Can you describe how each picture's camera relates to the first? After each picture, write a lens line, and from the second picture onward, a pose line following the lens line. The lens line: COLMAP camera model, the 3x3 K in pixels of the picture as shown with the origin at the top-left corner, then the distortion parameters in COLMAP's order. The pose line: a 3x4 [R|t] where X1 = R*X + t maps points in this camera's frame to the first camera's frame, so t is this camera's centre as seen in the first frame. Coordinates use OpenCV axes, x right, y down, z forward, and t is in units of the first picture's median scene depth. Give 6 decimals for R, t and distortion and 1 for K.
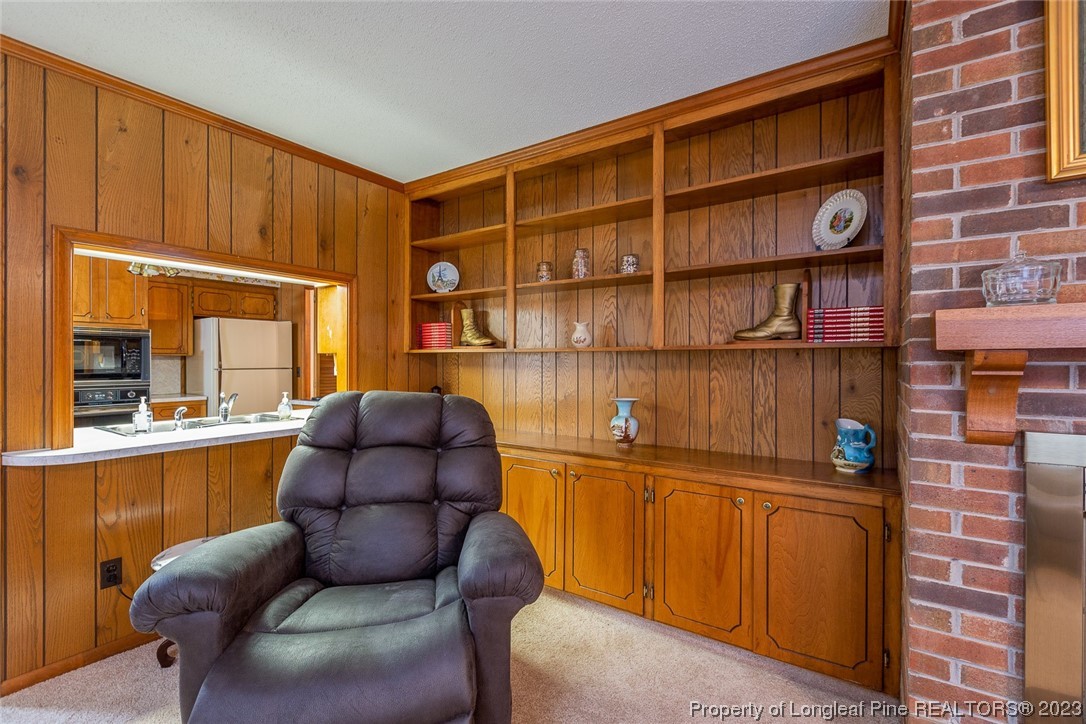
lens RADIAL K [[502.6, 0, 566.9], [0, 502.6, 361.8], [0, 0, 1]] dist [-0.000836, -0.000547]
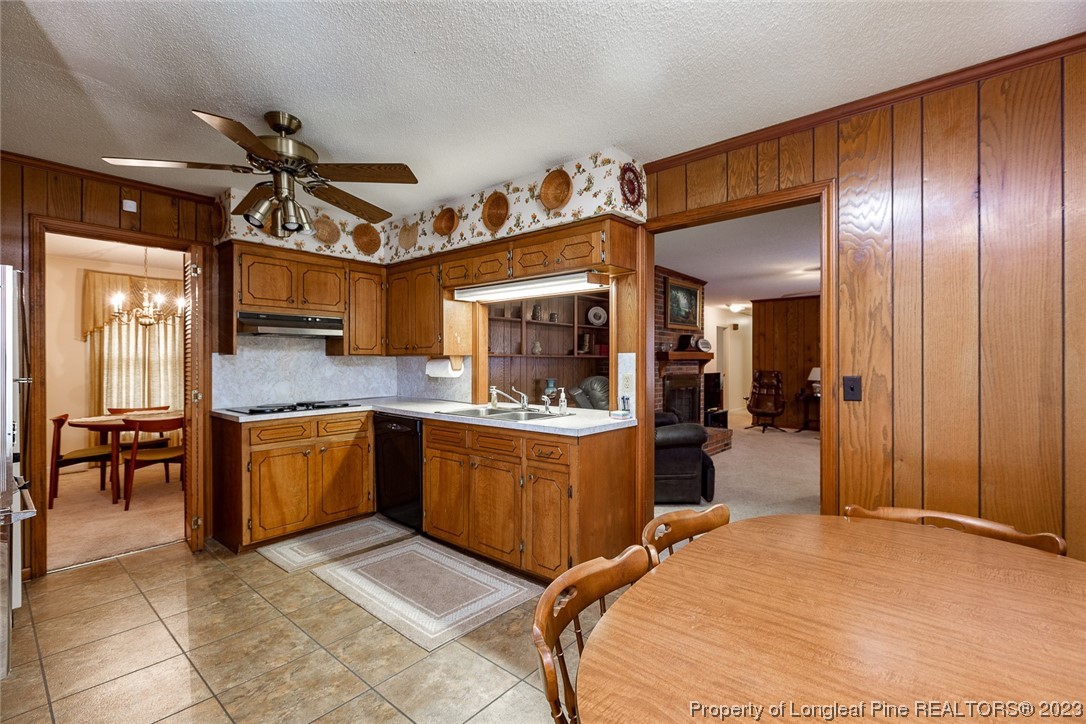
lens RADIAL K [[474.5, 0, 539.3], [0, 474.5, 360.0], [0, 0, 1]] dist [0.000114, 0.000004]
pose [[0.105419, 0.001835, 0.994426, -2.380775], [0.001610, 0.999997, -0.002016, -0.005243], [-0.994427, 0.001814, 0.105416, 1.030779]]
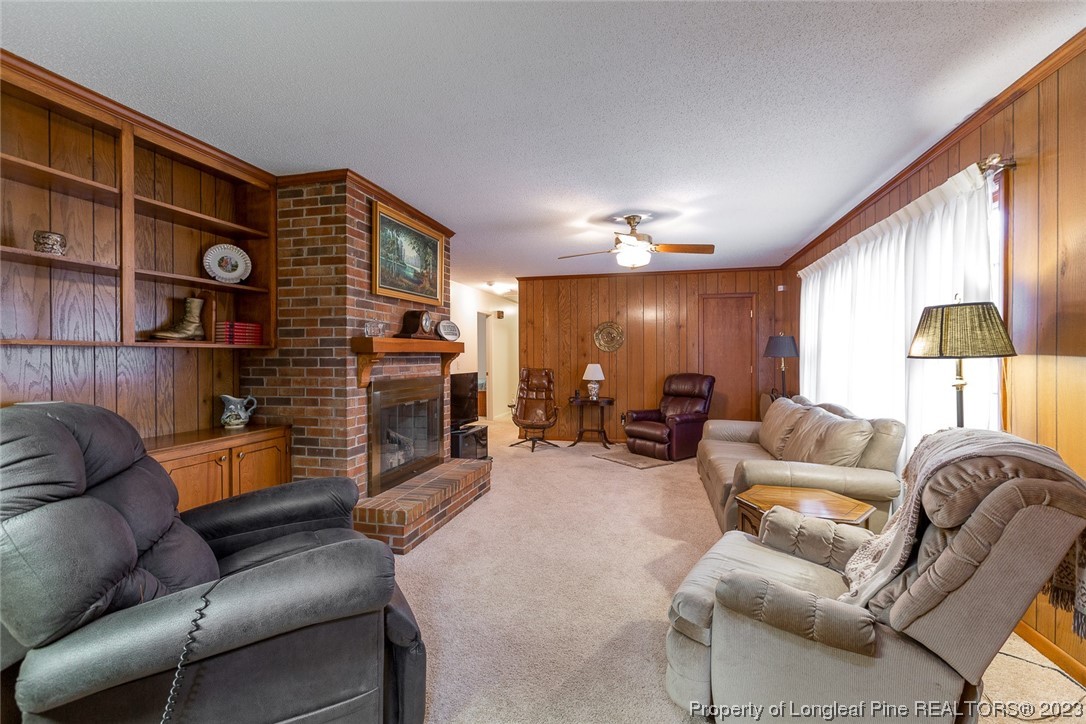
lens RADIAL K [[502.6, 0, 566.9], [0, 502.6, 361.8], [0, 0, 1]] dist [-0.000836, -0.000547]
pose [[-0.400629, -0.009758, 0.916188, -1.215405], [0.003096, 0.999923, 0.012004, -0.000976], [-0.916235, 0.007645, -0.400568, 0.651165]]
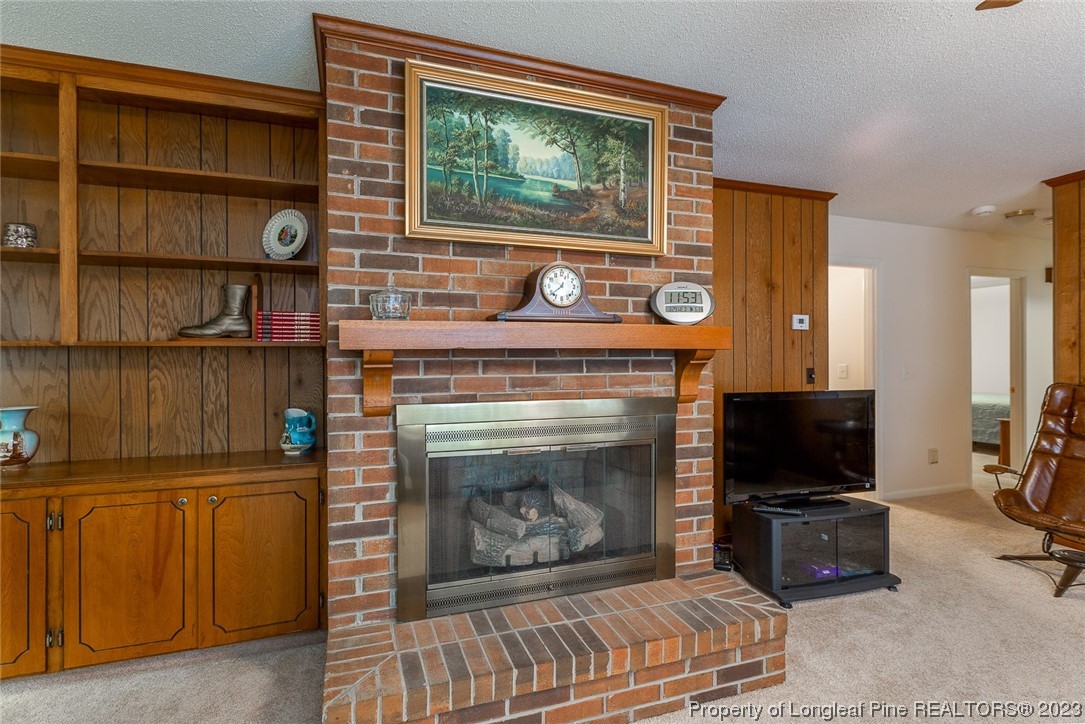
lens RADIAL K [[486.7, 0, 547.0], [0, 486.7, 359.4], [0, 0, 1]] dist [0.000971, -0.001251]
pose [[0.604559, -0.005326, 0.796543, 0.019209], [0.004983, 0.999983, 0.002904, 0.000886], [-0.796545, 0.002214, 0.604575, -0.132857]]
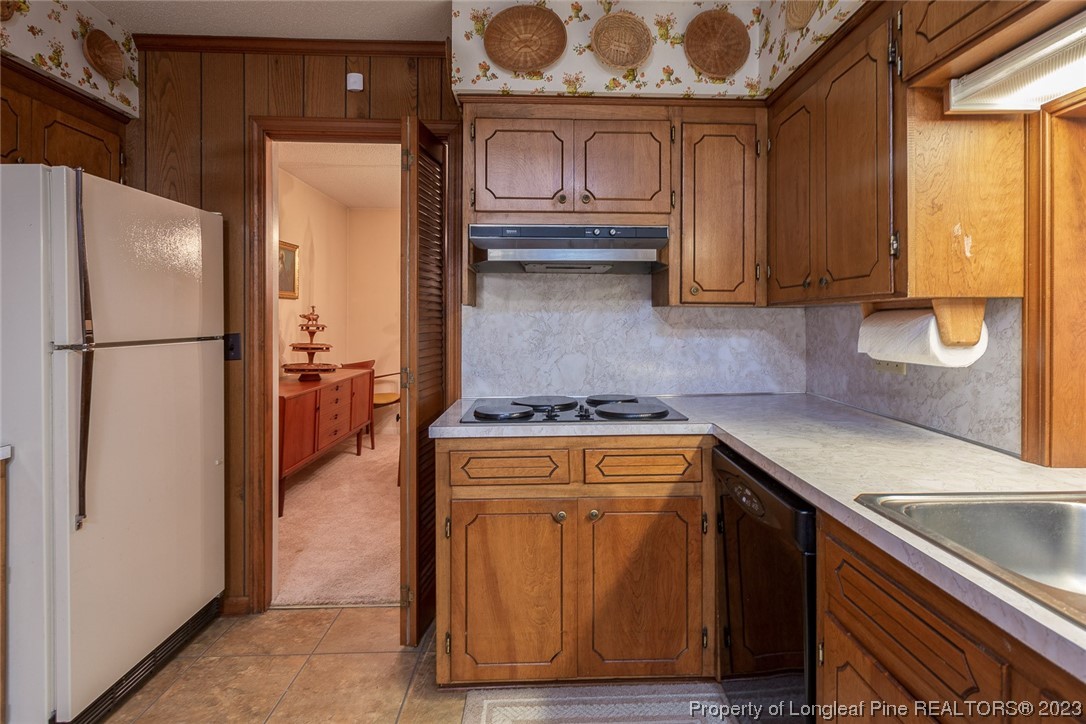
lens RADIAL K [[559.1, 0, 551.4], [0, 559.1, 319.7], [0, 0, 1]] dist [0.001285, -0.001516]
pose [[0.797701, 0.000096, 0.603053, -1.471651], [-0.000387, 1.000000, 0.000352, -0.001650], [-0.603053, -0.000514, 0.797701, 1.277981]]
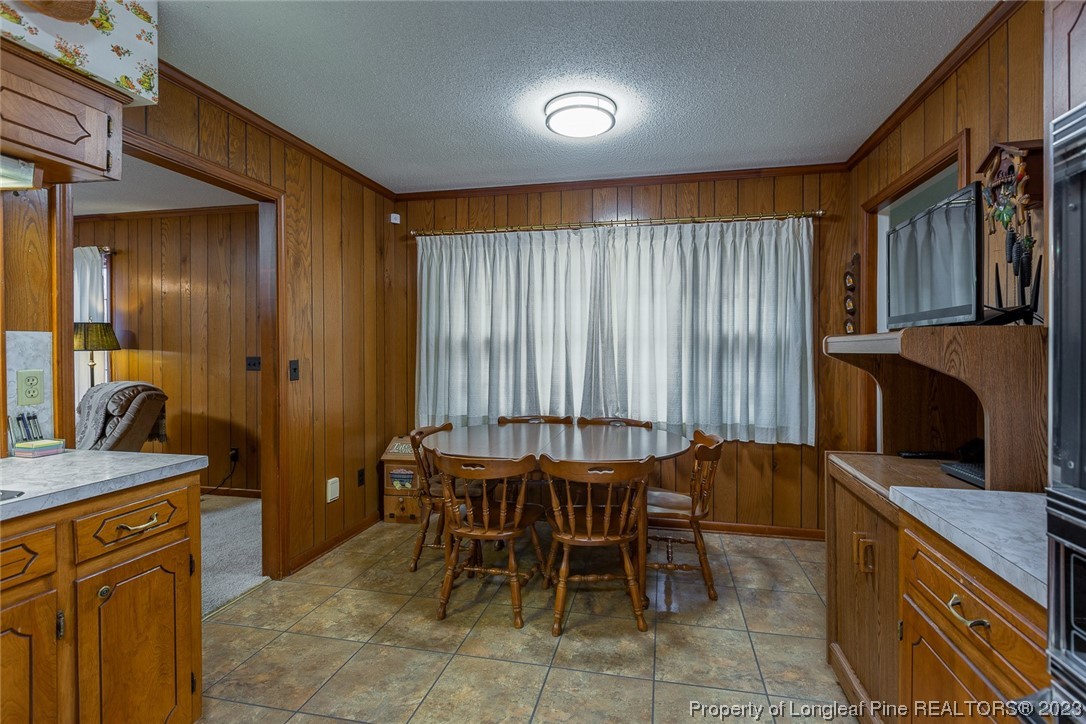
lens RADIAL K [[508.0, 0, 558.2], [0, 508.0, 354.7], [0, 0, 1]] dist [-0.000792, -0.000691]
pose [[-0.925525, 0.001244, -0.378684, -1.499118], [-0.002968, 0.999940, 0.010538, -0.003134], [0.378674, 0.010877, -0.925466, 1.902273]]
